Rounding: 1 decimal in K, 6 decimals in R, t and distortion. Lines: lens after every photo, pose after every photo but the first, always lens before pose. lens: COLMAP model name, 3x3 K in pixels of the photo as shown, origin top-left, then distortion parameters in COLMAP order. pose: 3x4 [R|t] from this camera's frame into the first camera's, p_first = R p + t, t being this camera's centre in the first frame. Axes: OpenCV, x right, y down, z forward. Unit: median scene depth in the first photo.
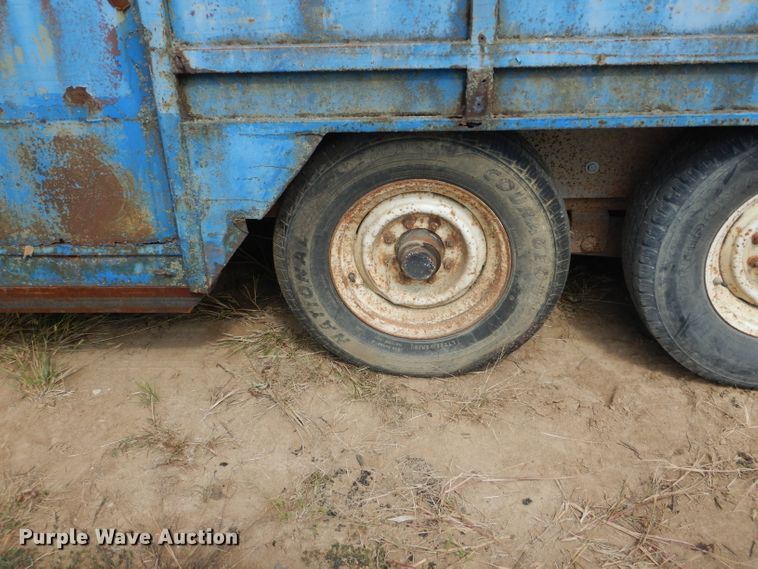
lens RADIAL K [[742.7, 0, 377.7], [0, 742.7, 285.7], [0, 0, 1]] dist [0.001890, 0.000000]
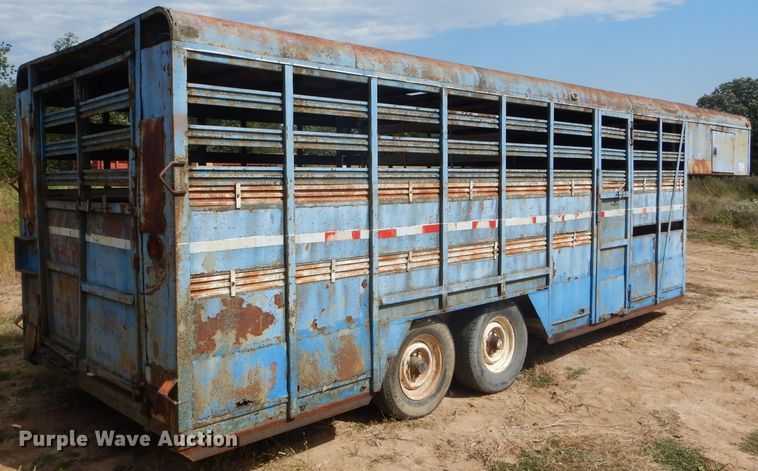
lens RADIAL K [[639.1, 0, 376.5], [0, 639.1, 230.7], [0, 0, 1]] dist [0.002554, -0.001796]
pose [[0.684014, -0.025789, 0.729013, -1.868300], [0.343629, 0.892937, -0.290831, 0.157666], [-0.643462, 0.449442, 0.619644, -0.609809]]
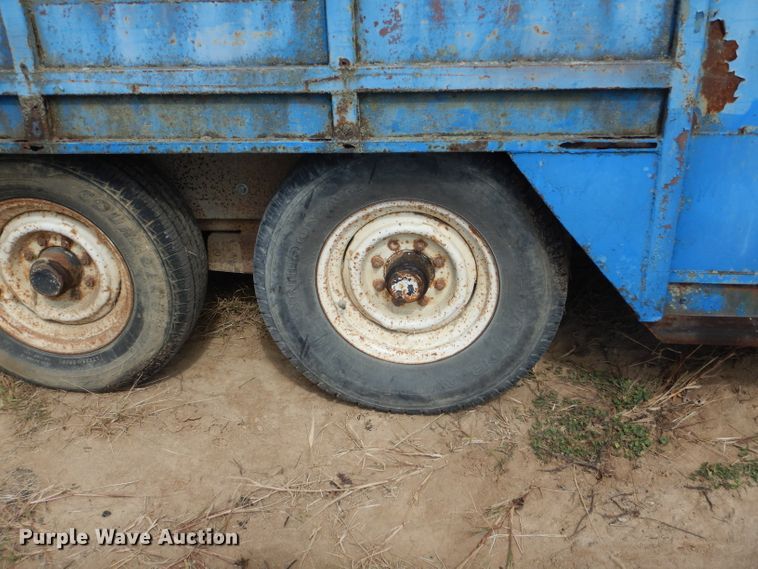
lens RADIAL K [[794.3, 0, 377.9], [0, 794.3, 283.4], [0, 0, 1]] dist [0.014646, 0.000000]
pose [[0.998668, 0.021297, -0.047002, 0.602179], [-0.022779, 0.999253, -0.031212, -0.001125], [0.046302, 0.032241, 0.998407, -0.086999]]
